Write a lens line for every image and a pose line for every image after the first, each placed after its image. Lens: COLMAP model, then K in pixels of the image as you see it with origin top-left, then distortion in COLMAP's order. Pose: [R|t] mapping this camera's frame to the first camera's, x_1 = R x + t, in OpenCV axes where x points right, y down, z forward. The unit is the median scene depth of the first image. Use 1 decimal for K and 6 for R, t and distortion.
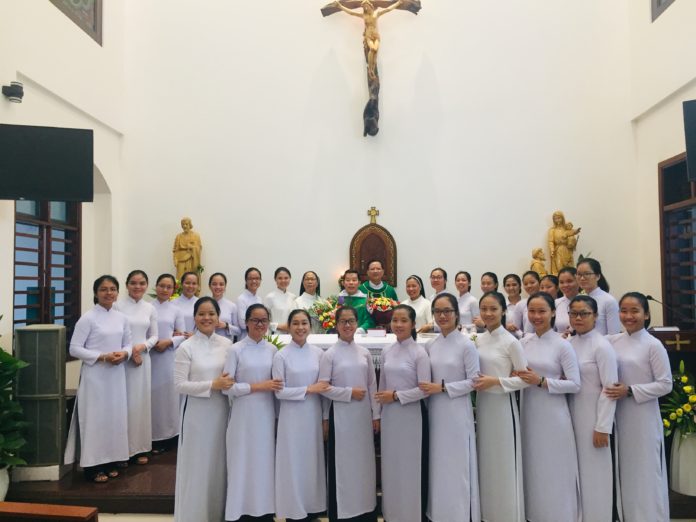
lens RADIAL K [[589.7, 0, 348.0], [0, 589.7, 261.0], [0, 0, 1]] dist [0.083541, -0.140531]
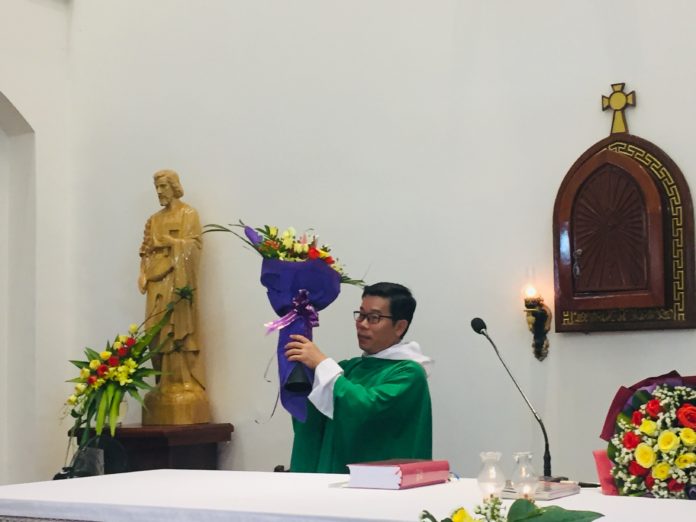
lens RADIAL K [[1257.4, 0, 348.0], [0, 1257.4, 261.0], [0, 0, 1]] dist [0.039354, 0.157695]
pose [[0.839179, -0.055756, -0.540989, 0.325628], [0.035168, 0.998212, -0.048327, 0.037987], [0.542717, 0.021529, 0.839640, 0.389872]]
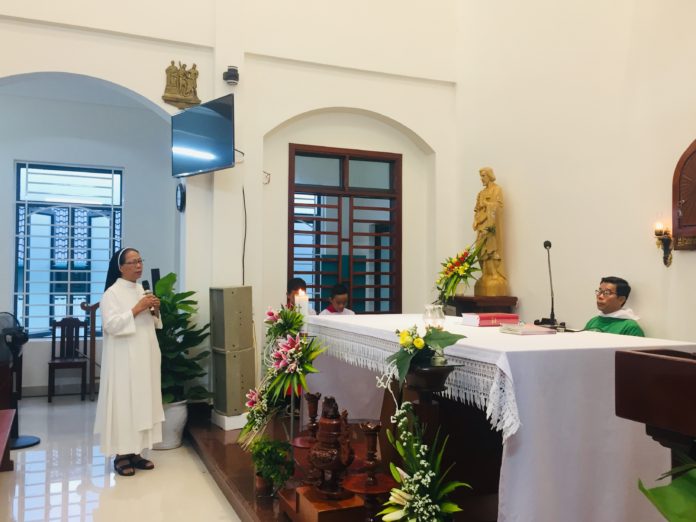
lens RADIAL K [[644.2, 0, 348.0], [0, 644.2, 261.0], [0, 0, 1]] dist [0.046635, 0.001320]
pose [[0.437530, -0.008331, -0.899165, 0.472763], [0.027482, 0.999614, 0.004111, 0.048082], [0.898784, -0.026509, 0.437590, 0.504421]]
